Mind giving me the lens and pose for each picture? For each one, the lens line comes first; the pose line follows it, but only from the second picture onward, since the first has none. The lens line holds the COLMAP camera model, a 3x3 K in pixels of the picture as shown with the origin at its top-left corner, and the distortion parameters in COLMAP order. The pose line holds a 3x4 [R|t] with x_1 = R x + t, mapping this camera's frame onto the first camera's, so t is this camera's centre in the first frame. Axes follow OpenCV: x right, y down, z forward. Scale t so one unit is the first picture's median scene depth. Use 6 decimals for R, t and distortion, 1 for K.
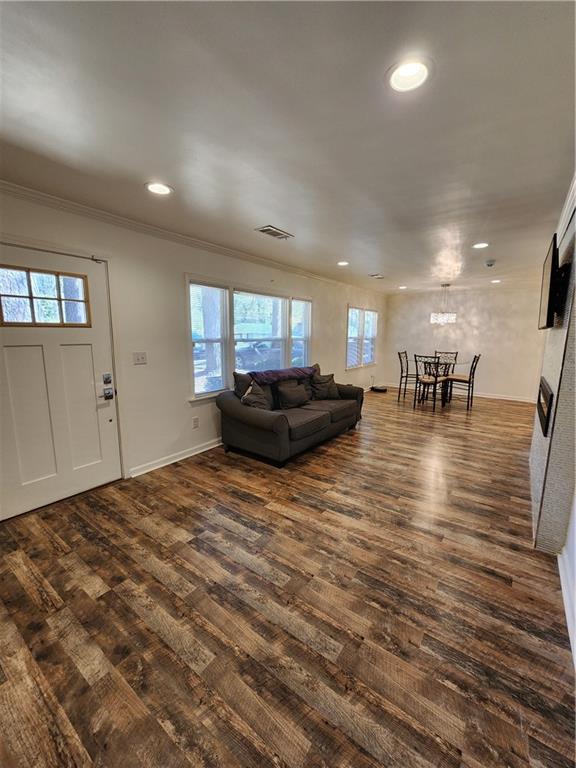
lens RADIAL K [[315.4, 0, 295.1], [0, 315.4, 378.3], [0, 0, 1]] dist [-0.000669, -0.000781]
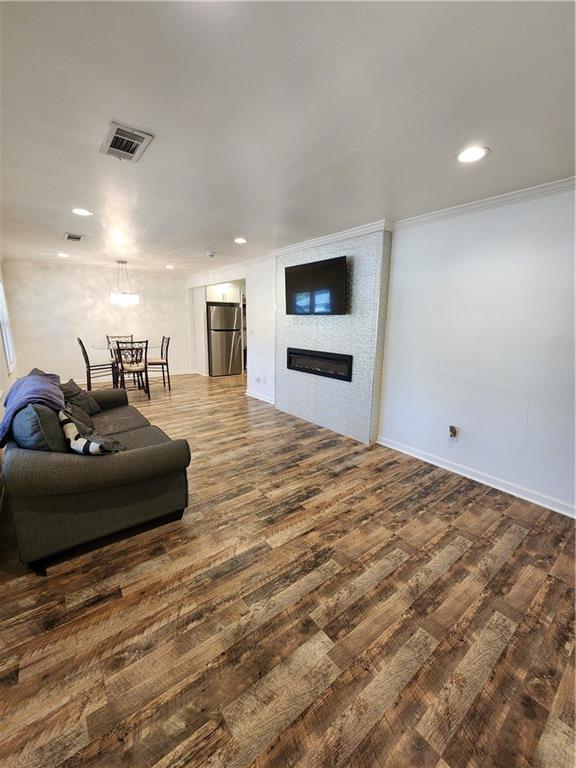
lens RADIAL K [[315.4, 0, 293.1], [0, 315.4, 379.8], [0, 0, 1]] dist [-0.000669, -0.000781]
pose [[0.274042, -0.191984, 0.942360, -0.777708], [0.129569, 0.978309, 0.161629, -0.120196], [-0.952949, 0.077807, 0.292973, 0.742760]]
